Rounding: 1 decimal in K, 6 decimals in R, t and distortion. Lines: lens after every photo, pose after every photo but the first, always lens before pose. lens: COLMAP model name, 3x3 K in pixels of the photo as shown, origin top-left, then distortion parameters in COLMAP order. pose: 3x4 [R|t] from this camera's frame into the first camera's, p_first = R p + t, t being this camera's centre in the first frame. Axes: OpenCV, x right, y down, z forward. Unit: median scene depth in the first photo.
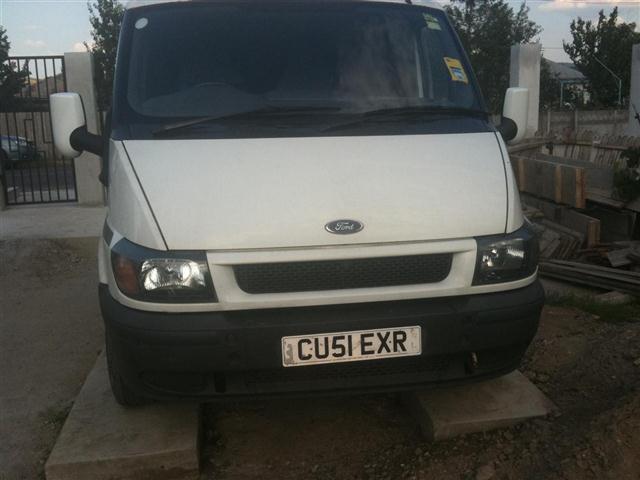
lens RADIAL K [[690.6, 0, 320.0], [0, 690.6, 240.0], [0, 0, 1]] dist [0.130913, -0.440458]
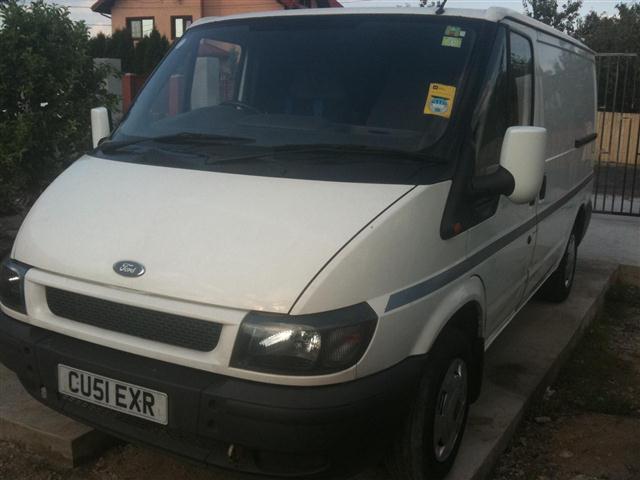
lens RADIAL K [[690.6, 0, 320.0], [0, 690.6, 240.0], [0, 0, 1]] dist [0.130913, -0.440458]
pose [[0.773149, 0.165576, -0.612230, 0.818253], [-0.153900, 0.985448, 0.072161, -0.167810], [0.615269, 0.038432, 0.787380, 0.409746]]
